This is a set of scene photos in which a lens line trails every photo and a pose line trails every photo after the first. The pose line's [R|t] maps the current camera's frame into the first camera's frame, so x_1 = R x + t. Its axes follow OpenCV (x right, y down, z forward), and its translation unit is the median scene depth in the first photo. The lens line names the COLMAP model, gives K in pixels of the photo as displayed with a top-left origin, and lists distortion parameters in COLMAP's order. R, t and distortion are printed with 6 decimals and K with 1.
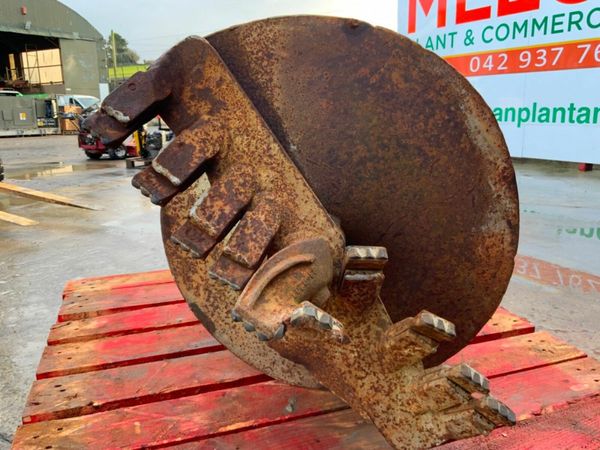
lens RADIAL K [[496.6, 0, 299.8], [0, 496.6, 225.5], [0, 0, 1]] dist [0.078980, -0.146796]
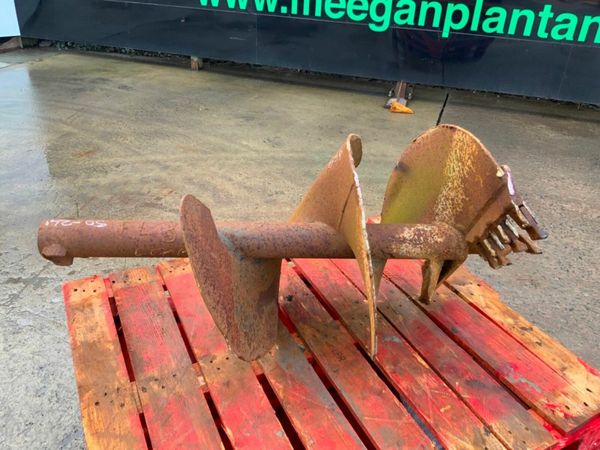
lens RADIAL K [[496.6, 0, 301.0], [0, 496.6, 224.9], [0, 0, 1]] dist [0.078980, -0.146796]
pose [[-0.148202, -0.493469, 0.857044, -1.577832], [0.178362, 0.839066, 0.513960, -1.134757], [-0.972740, 0.229034, -0.036335, 1.657219]]
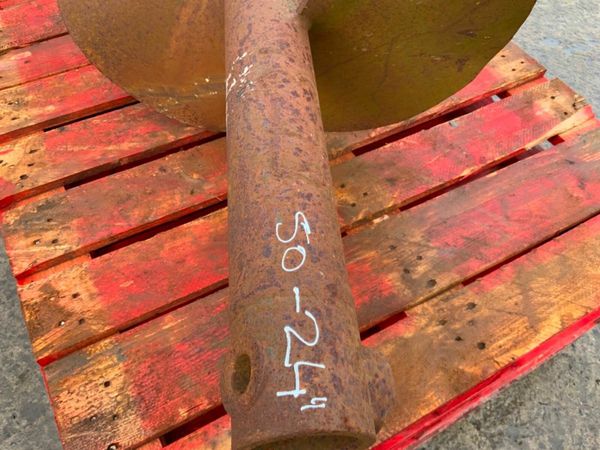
lens RADIAL K [[496.6, 0, 297.4], [0, 496.6, 225.2], [0, 0, 1]] dist [0.078980, -0.146796]
pose [[-0.981342, 0.135665, -0.136245, 0.224887], [-0.076758, 0.373262, 0.924545, -0.824286], [0.176283, 0.917753, -0.355884, 2.517545]]
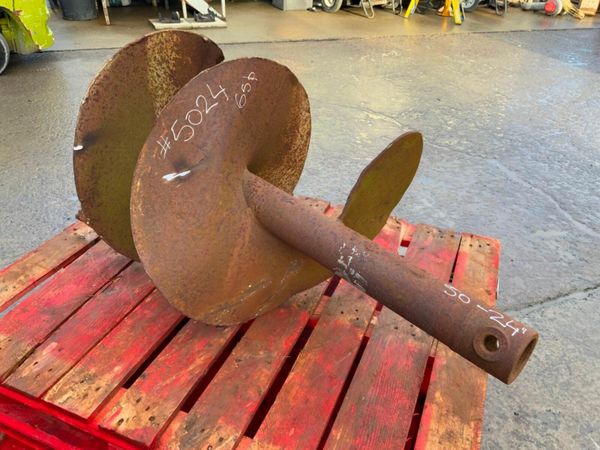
lens RADIAL K [[496.6, 0, 299.5], [0, 496.6, 227.6], [0, 0, 1]] dist [0.078980, -0.146796]
pose [[-0.643987, 0.392483, -0.656687, 1.183908], [-0.213728, 0.731897, 0.647029, -1.171404], [0.734575, 0.557031, -0.387448, 2.442287]]
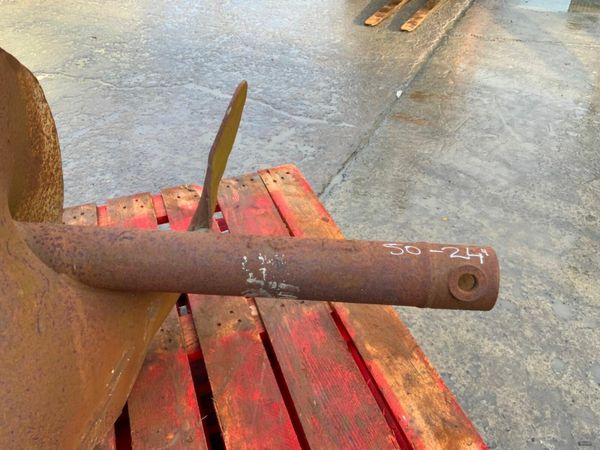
lens RADIAL K [[496.6, 0, 301.3], [0, 496.6, 226.9], [0, 0, 1]] dist [0.078980, -0.146796]
pose [[0.035360, 0.634886, -0.771796, 0.957092], [-0.230978, 0.756561, 0.611771, -0.960450], [0.972316, 0.156636, 0.173396, 1.927125]]
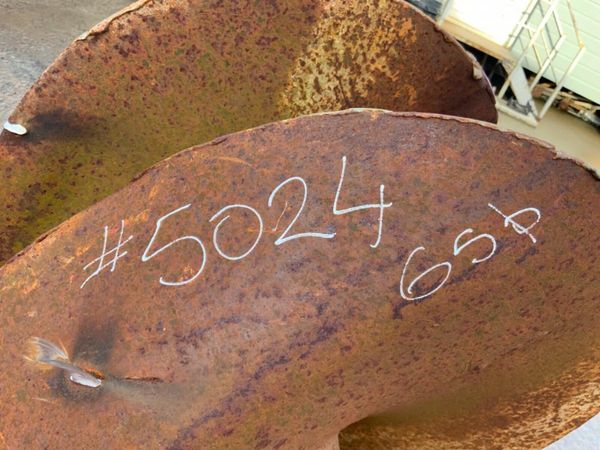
lens RADIAL K [[496.6, 0, 298.7], [0, 496.6, 226.4], [0, 0, 1]] dist [0.078980, -0.146796]
pose [[-0.921998, -0.181615, -0.341958, 0.303804], [-0.377517, 0.617880, 0.689714, -0.638149], [0.086026, 0.765010, -0.638247, 1.649667]]
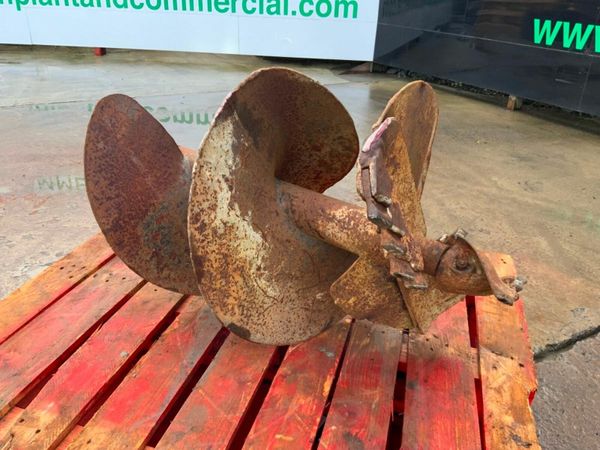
lens RADIAL K [[496.6, 0, 298.4], [0, 496.6, 223.1], [0, 0, 1]] dist [0.078980, -0.146796]
pose [[0.560278, -0.336393, 0.756921, -1.232666], [0.144863, 0.939530, 0.310319, -0.499769], [-0.815539, -0.064215, 0.575129, 0.422791]]
